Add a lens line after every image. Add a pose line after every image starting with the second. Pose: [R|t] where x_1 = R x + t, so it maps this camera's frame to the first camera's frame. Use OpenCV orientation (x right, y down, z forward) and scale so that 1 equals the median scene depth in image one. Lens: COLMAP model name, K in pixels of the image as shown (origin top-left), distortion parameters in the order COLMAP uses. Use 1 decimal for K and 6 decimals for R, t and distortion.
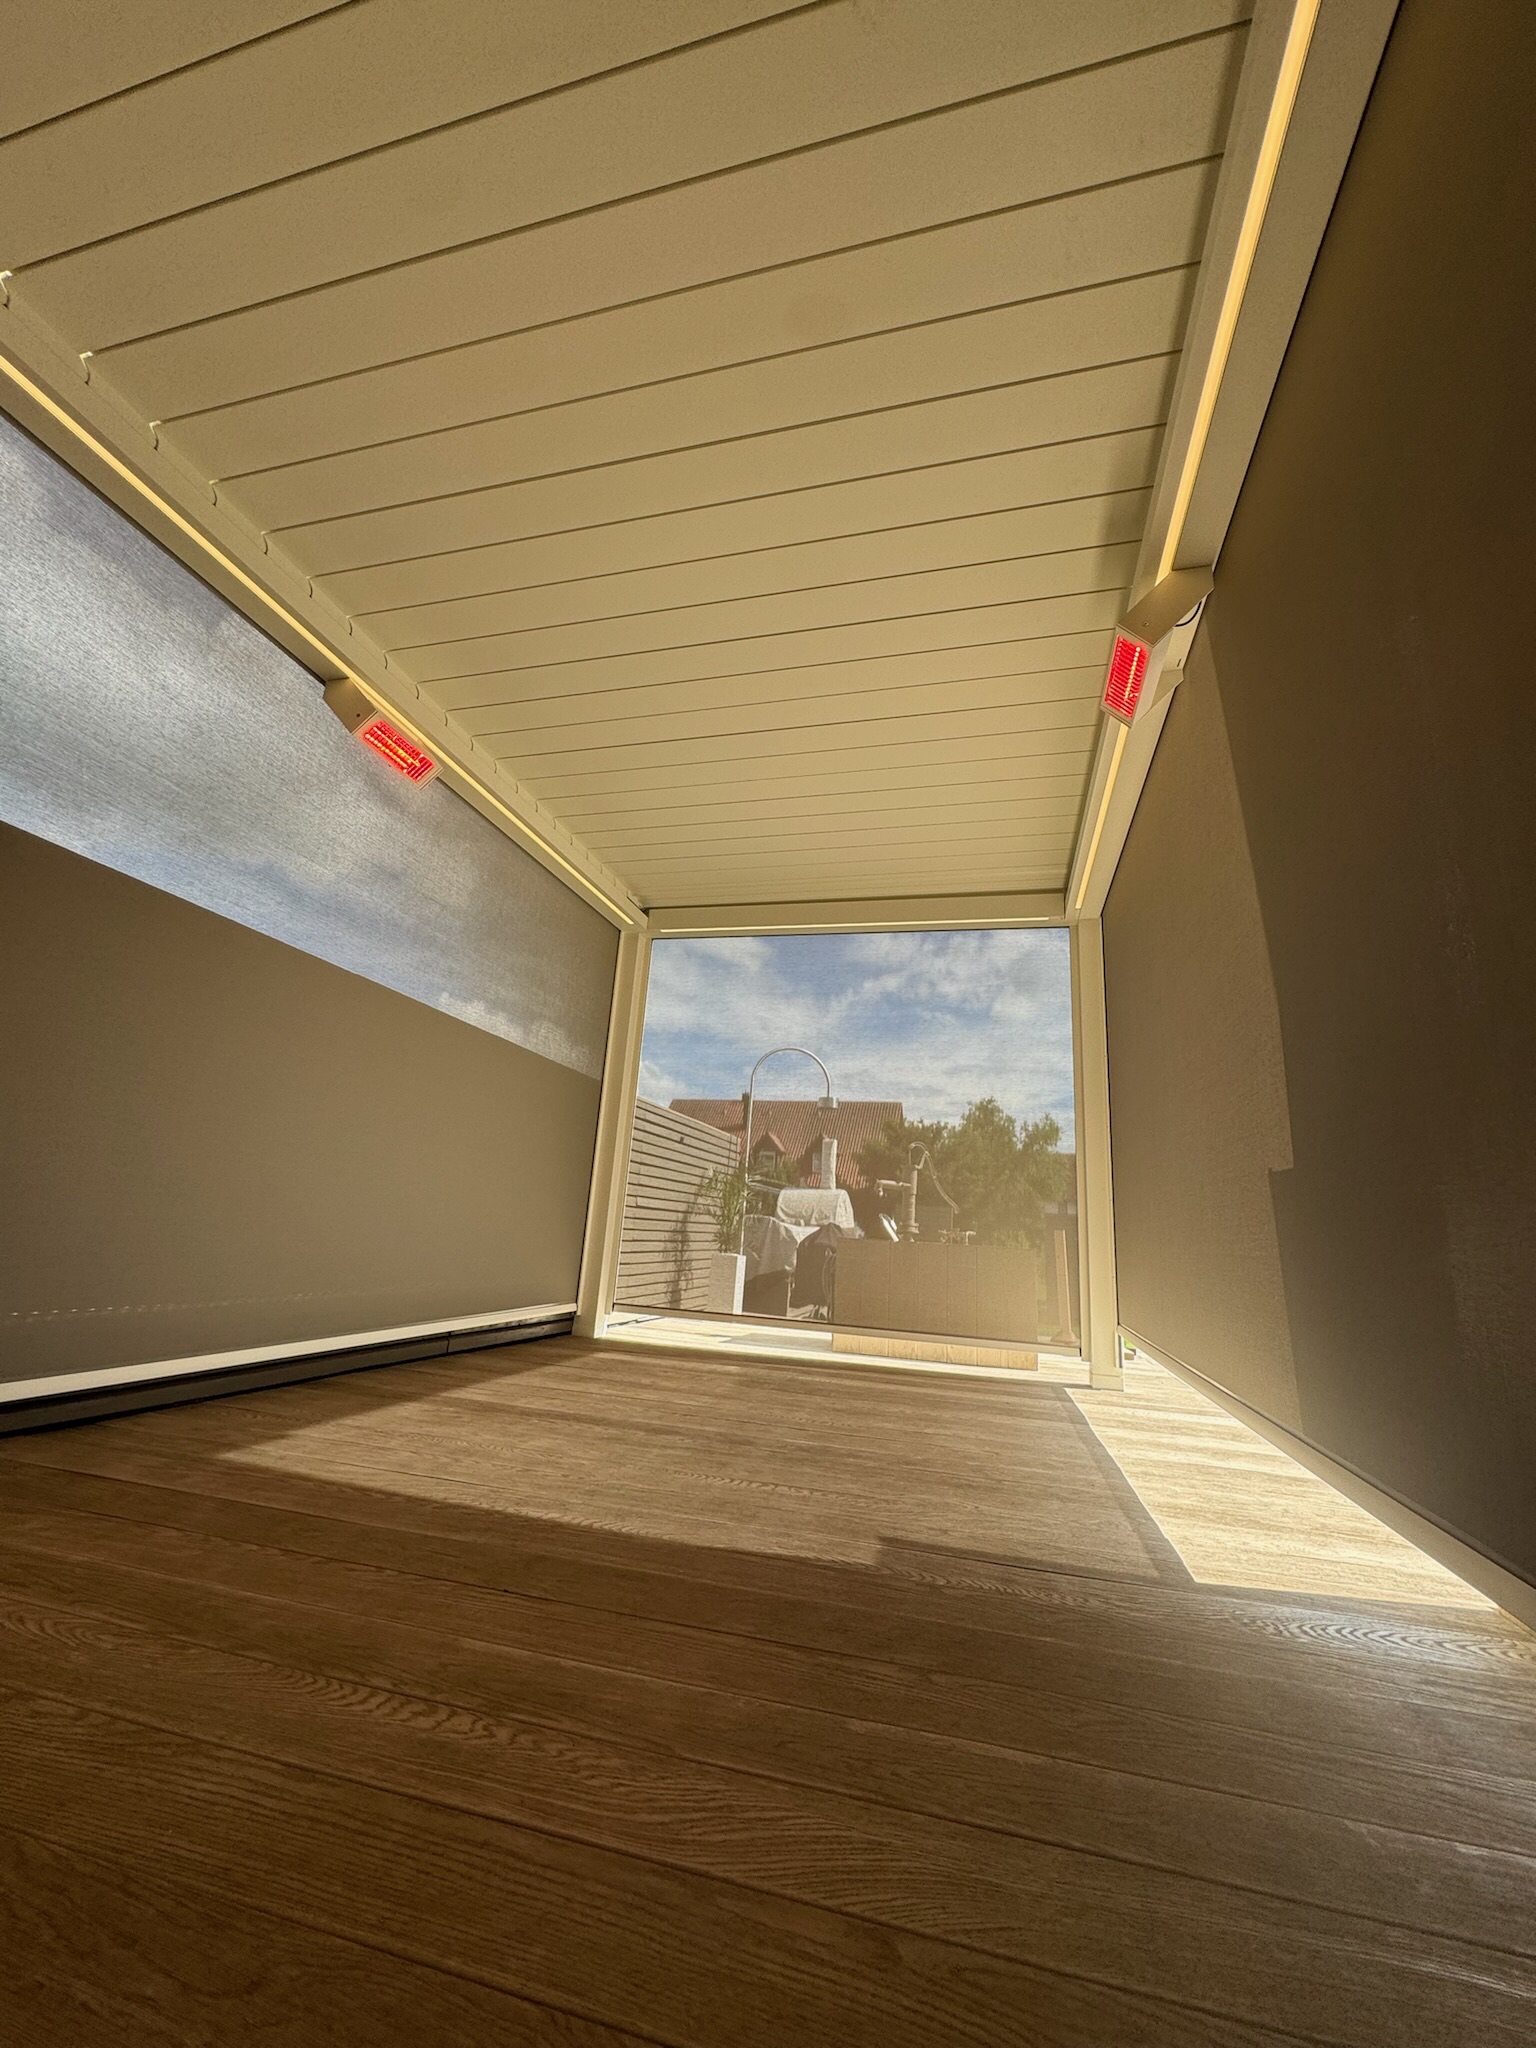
lens RADIAL K [[818.9, 0, 773.8], [0, 818.9, 1026.4], [0, 0, 1]] dist [-0.000415, -0.000503]
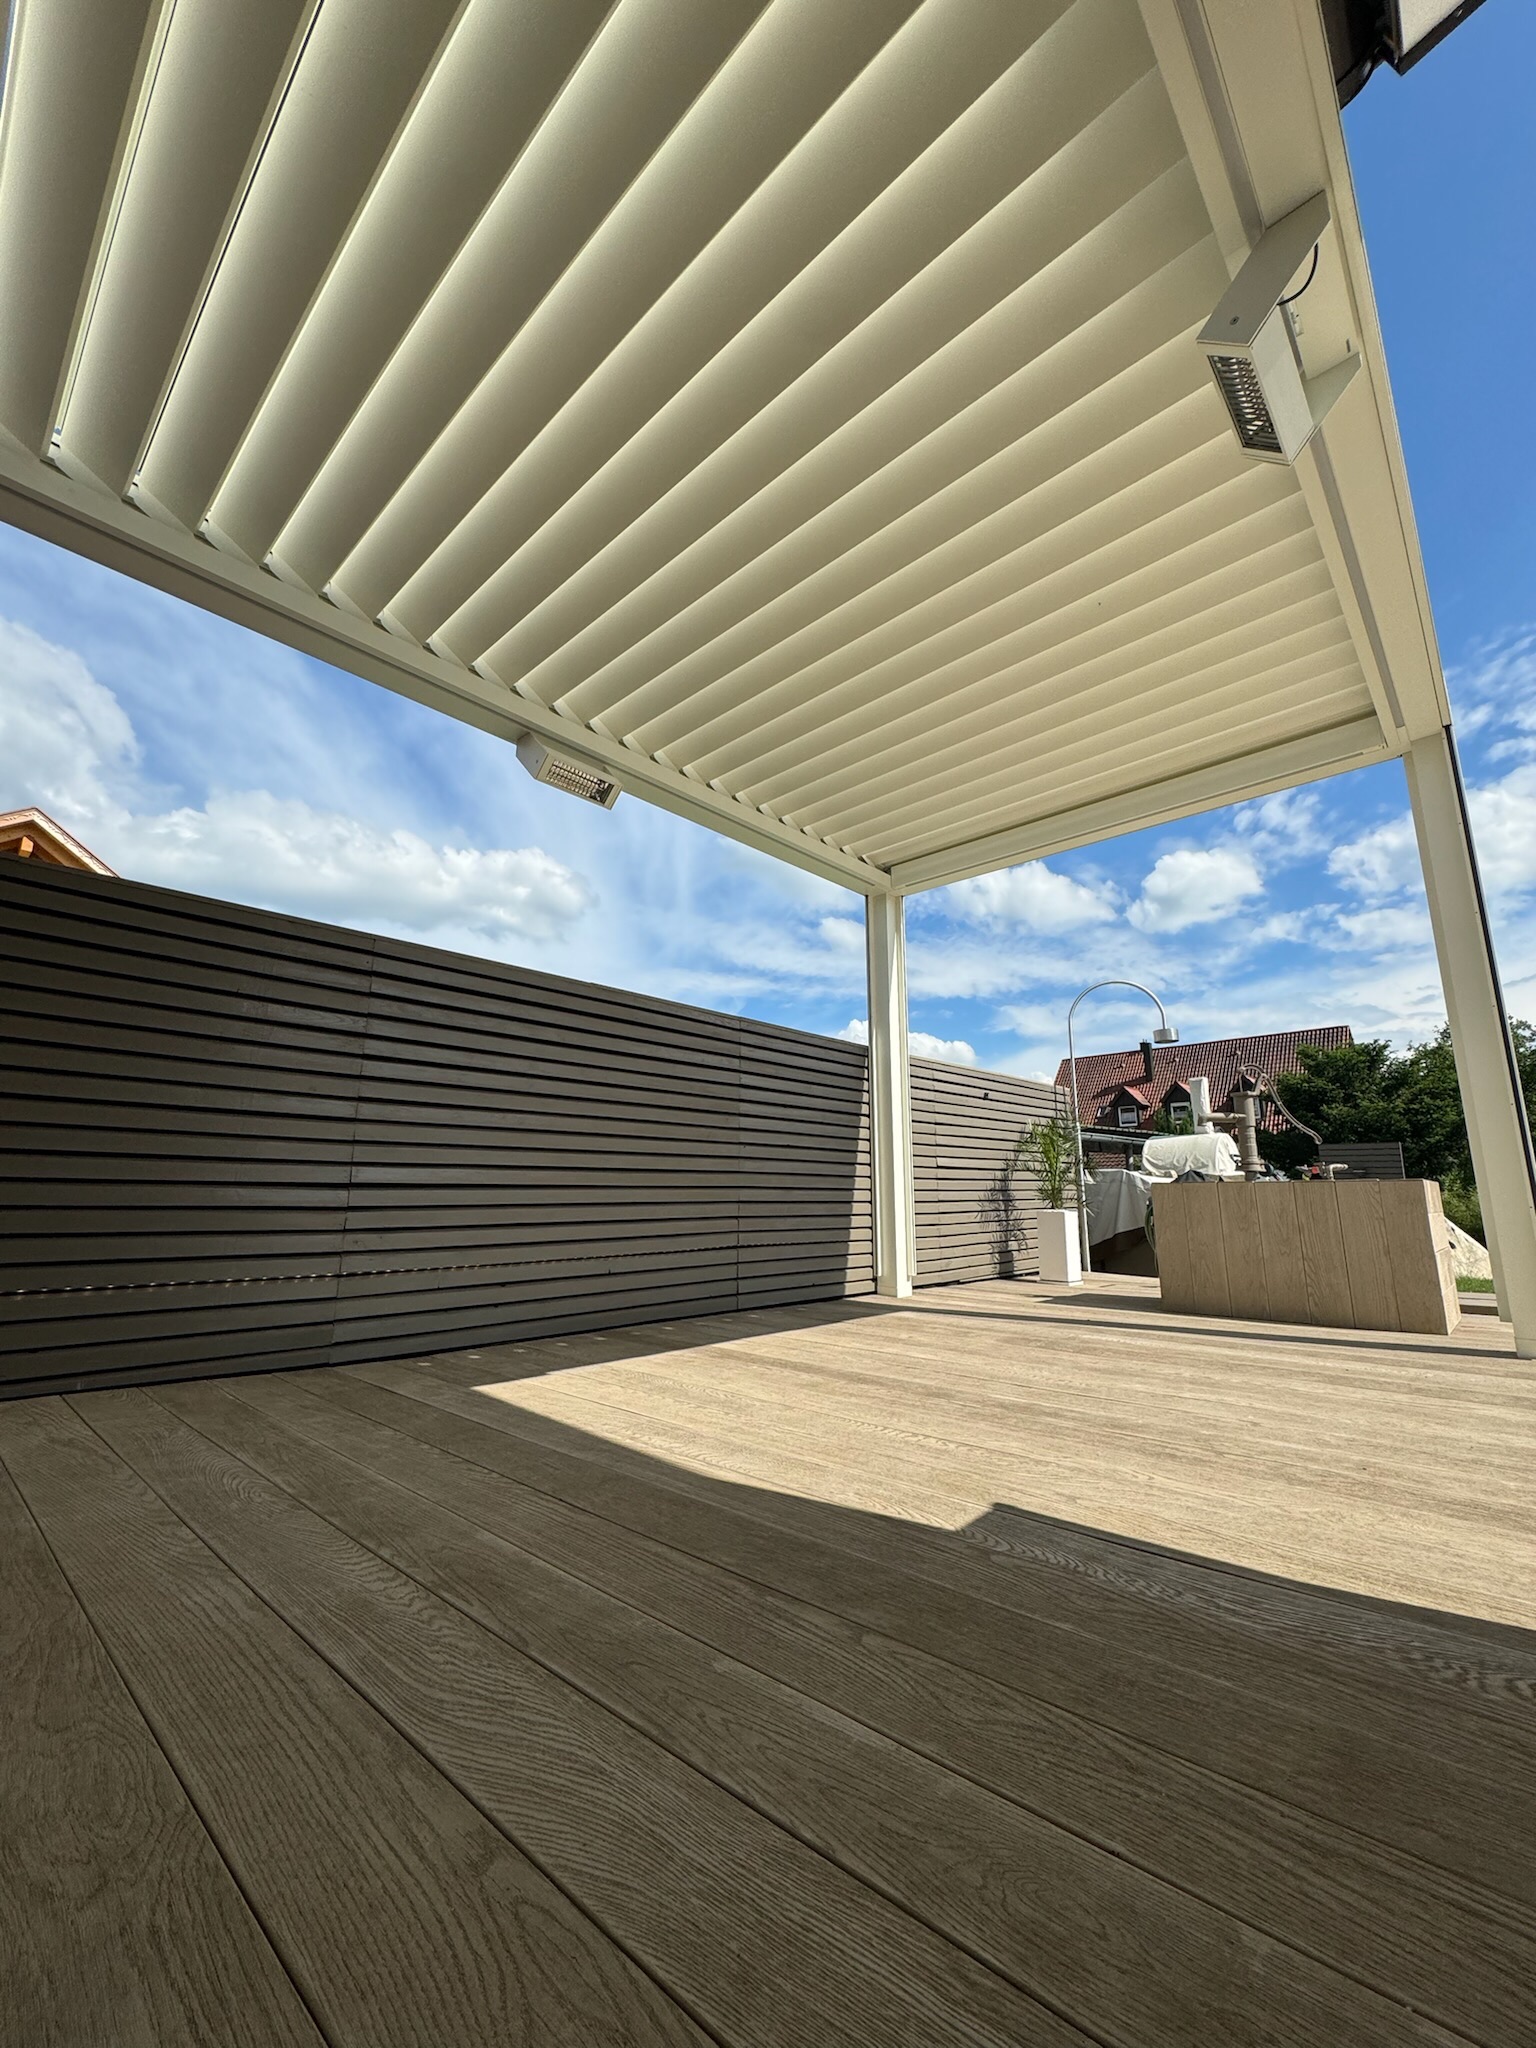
lens RADIAL K [[818.9, 0, 771.4], [0, 818.9, 1018.9], [0, 0, 1]] dist [-0.000415, -0.000503]
pose [[0.880116, -0.160155, -0.446931, 0.377073], [0.169686, 0.985316, -0.018929, 0.090109], [0.443400, -0.059178, 0.894368, 0.133024]]
